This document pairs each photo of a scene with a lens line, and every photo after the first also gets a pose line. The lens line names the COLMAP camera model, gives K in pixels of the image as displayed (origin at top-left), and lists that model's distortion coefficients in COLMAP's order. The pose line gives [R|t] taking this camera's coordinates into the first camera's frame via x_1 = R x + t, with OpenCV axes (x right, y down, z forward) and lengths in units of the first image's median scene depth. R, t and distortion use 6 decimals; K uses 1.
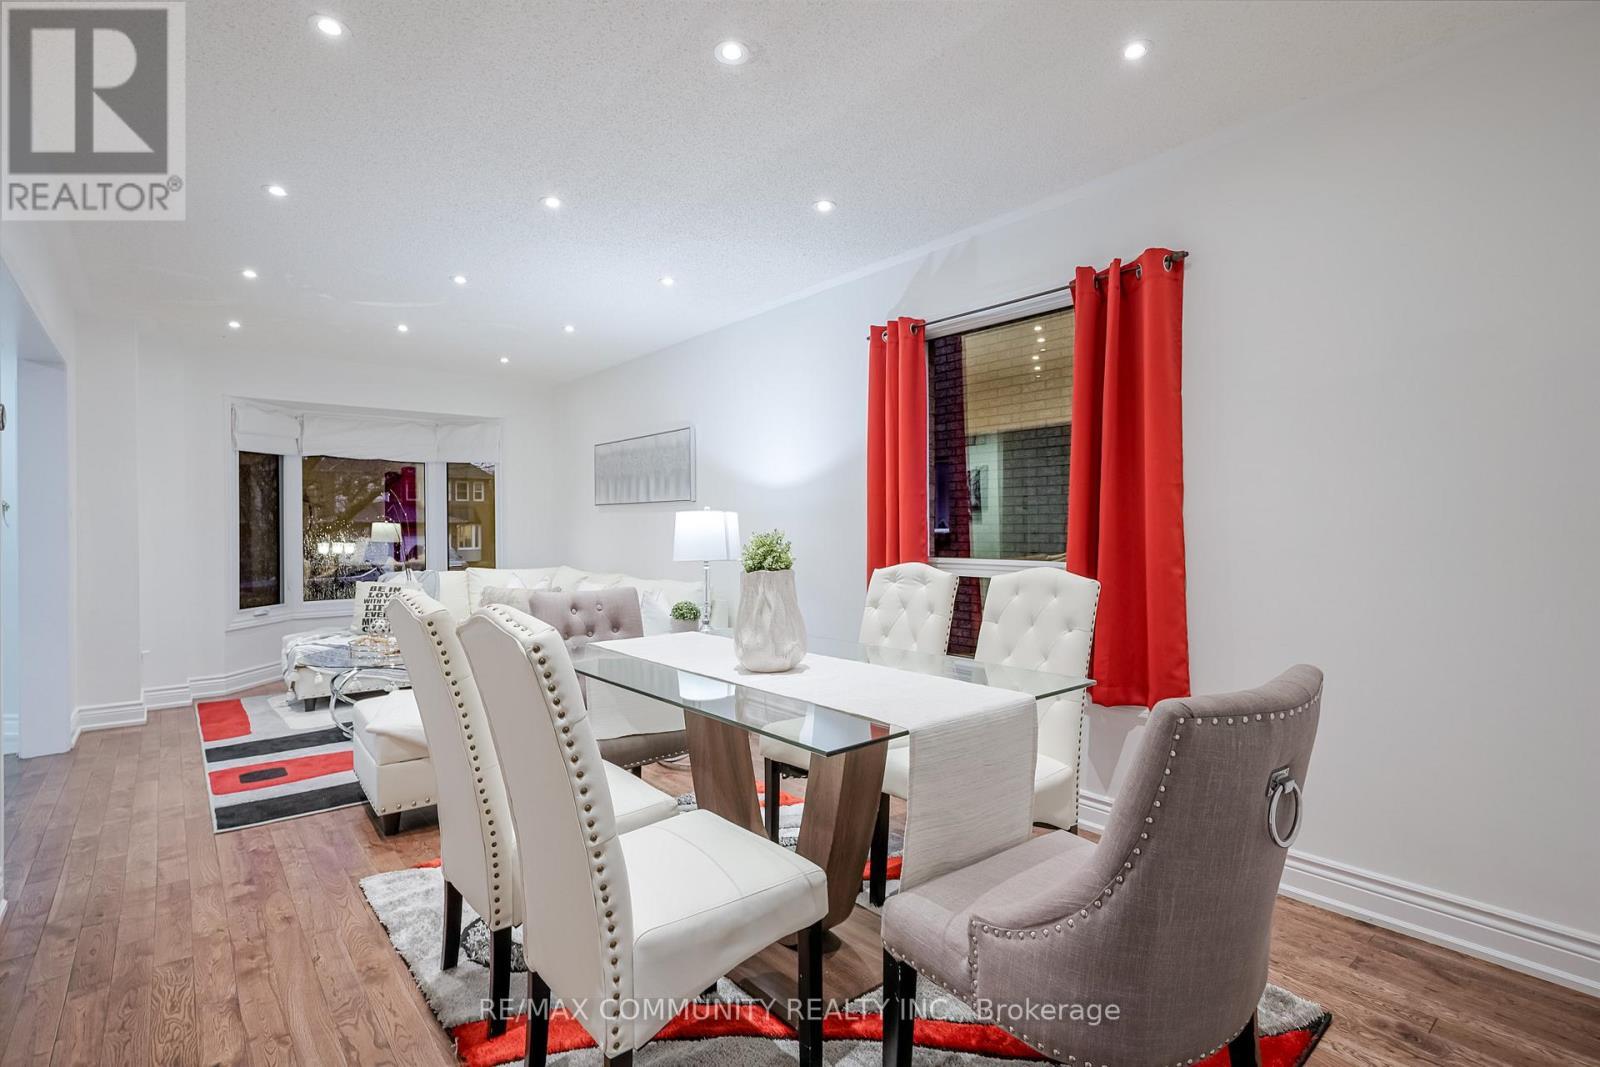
lens RADIAL K [[765.9, 0, 813.3], [0, 765.9, 528.2], [0, 0, 1]] dist [-0.003462, 0.002290]
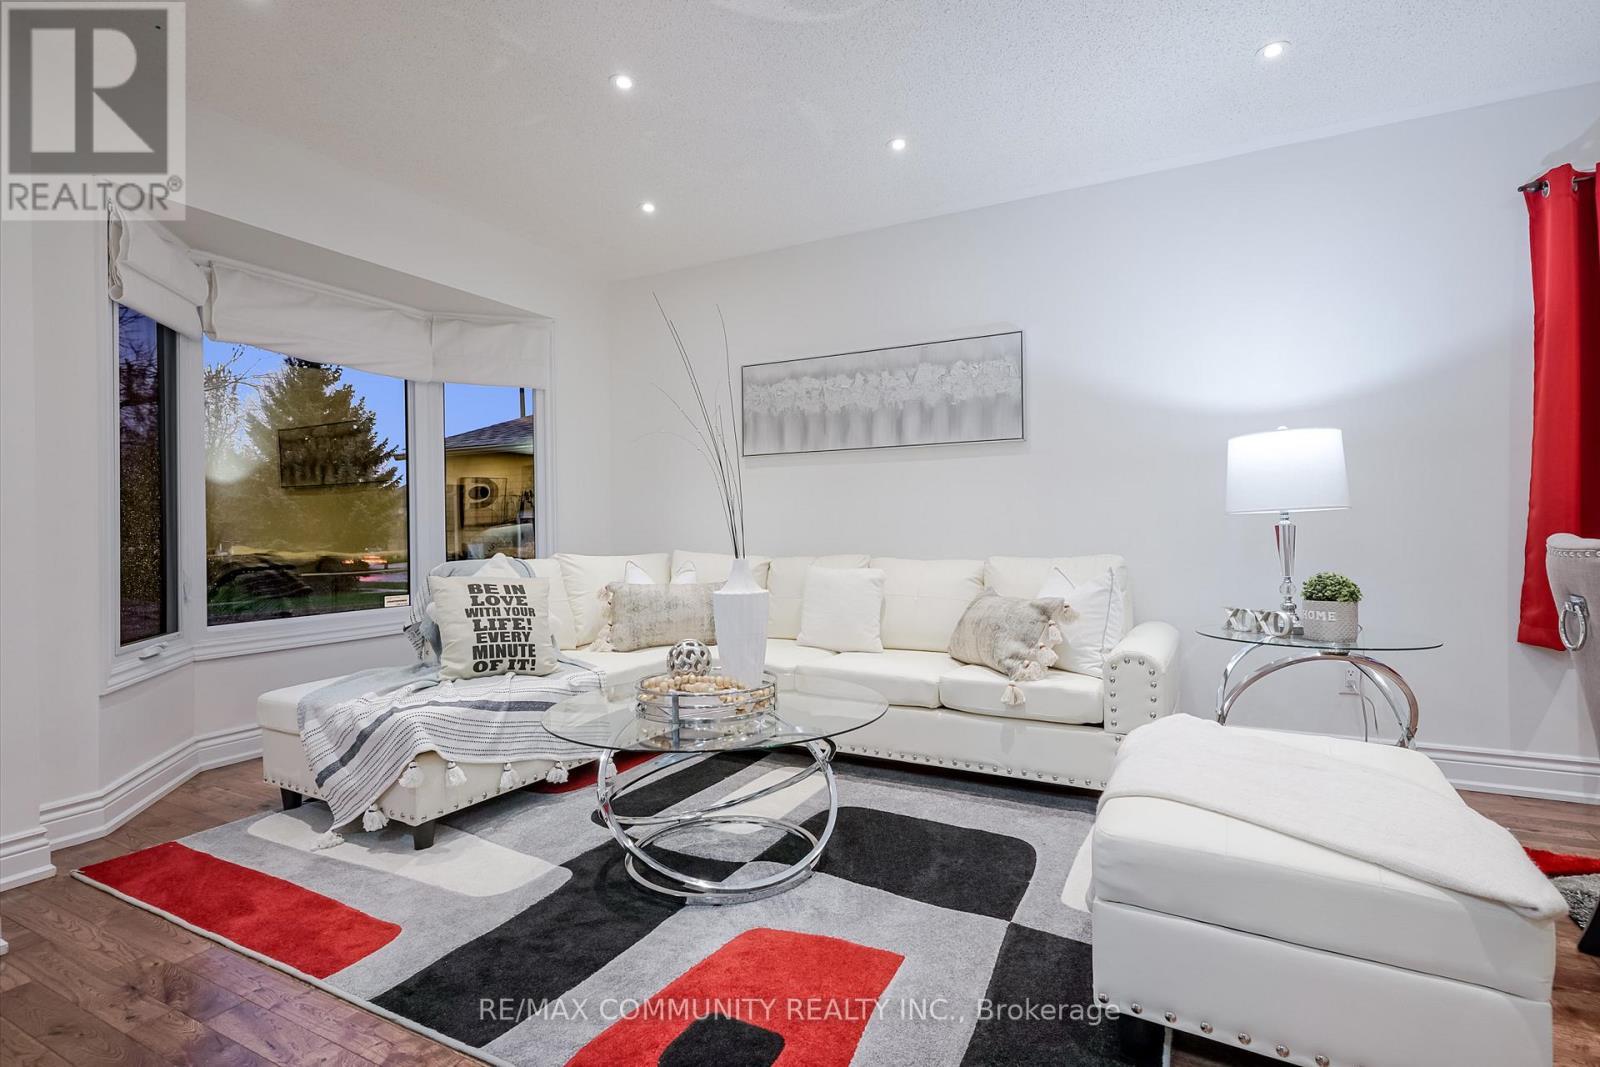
lens RADIAL K [[765.9, 0, 813.3], [0, 765.9, 528.2], [0, 0, 1]] dist [-0.003462, 0.002290]
pose [[0.924786, -0.005960, 0.380440, -0.540262], [0.009676, 0.999922, -0.007857, 0.042412], [-0.380364, 0.010947, 0.924772, 0.411711]]
